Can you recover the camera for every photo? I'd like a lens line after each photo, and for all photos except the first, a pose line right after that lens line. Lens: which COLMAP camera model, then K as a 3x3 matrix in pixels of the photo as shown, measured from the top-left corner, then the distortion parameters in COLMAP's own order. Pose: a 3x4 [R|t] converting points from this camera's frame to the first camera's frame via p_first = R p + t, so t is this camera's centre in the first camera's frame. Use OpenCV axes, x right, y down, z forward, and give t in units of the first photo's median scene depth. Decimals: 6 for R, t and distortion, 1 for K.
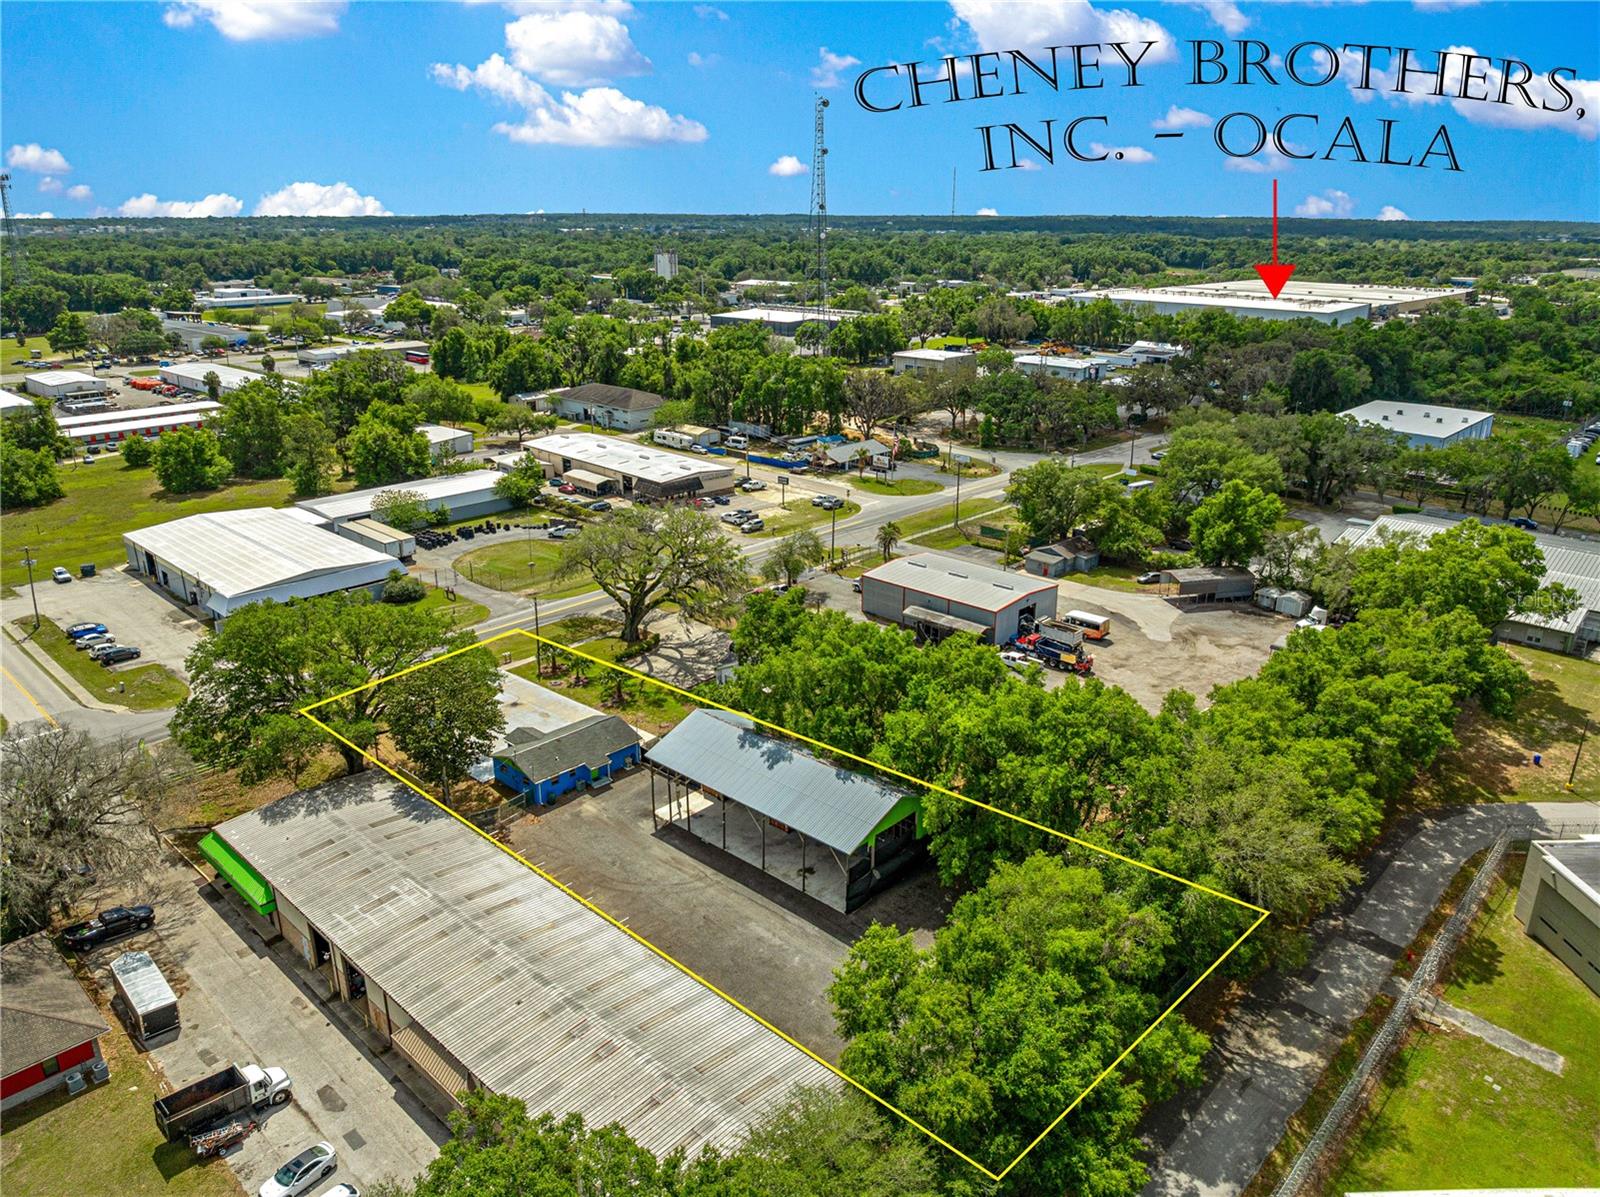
lens RADIAL K [[1131.8, 0, 800.0], [0, 1131.8, 598.5], [0, 0, 1]] dist [-0.028160, 0.002306]
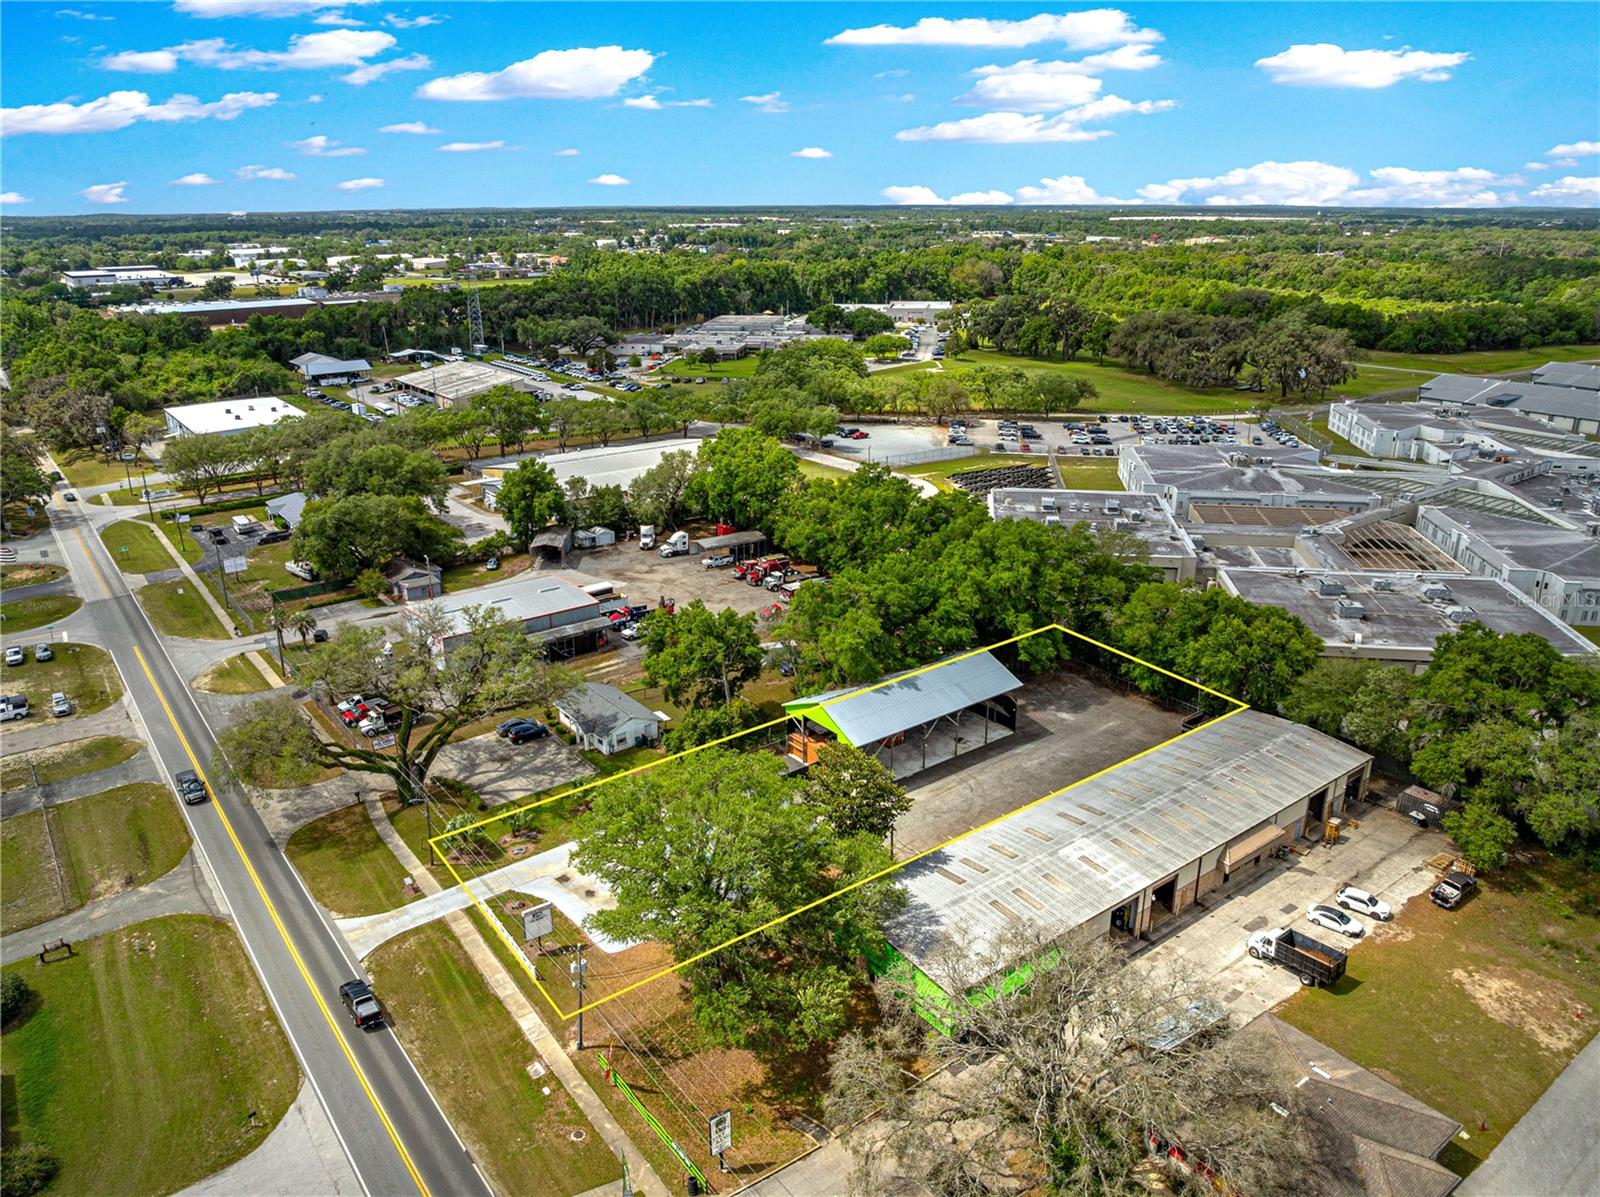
lens RADIAL K [[1131.8, 0, 800.0], [0, 1131.8, 598.5], [0, 0, 1]] dist [-0.028160, 0.002306]
pose [[0.156234, -0.330699, 0.930714, -0.829346], [0.320446, 0.908288, 0.268939, -0.227785], [-0.934294, 0.256226, 0.247876, 0.544864]]
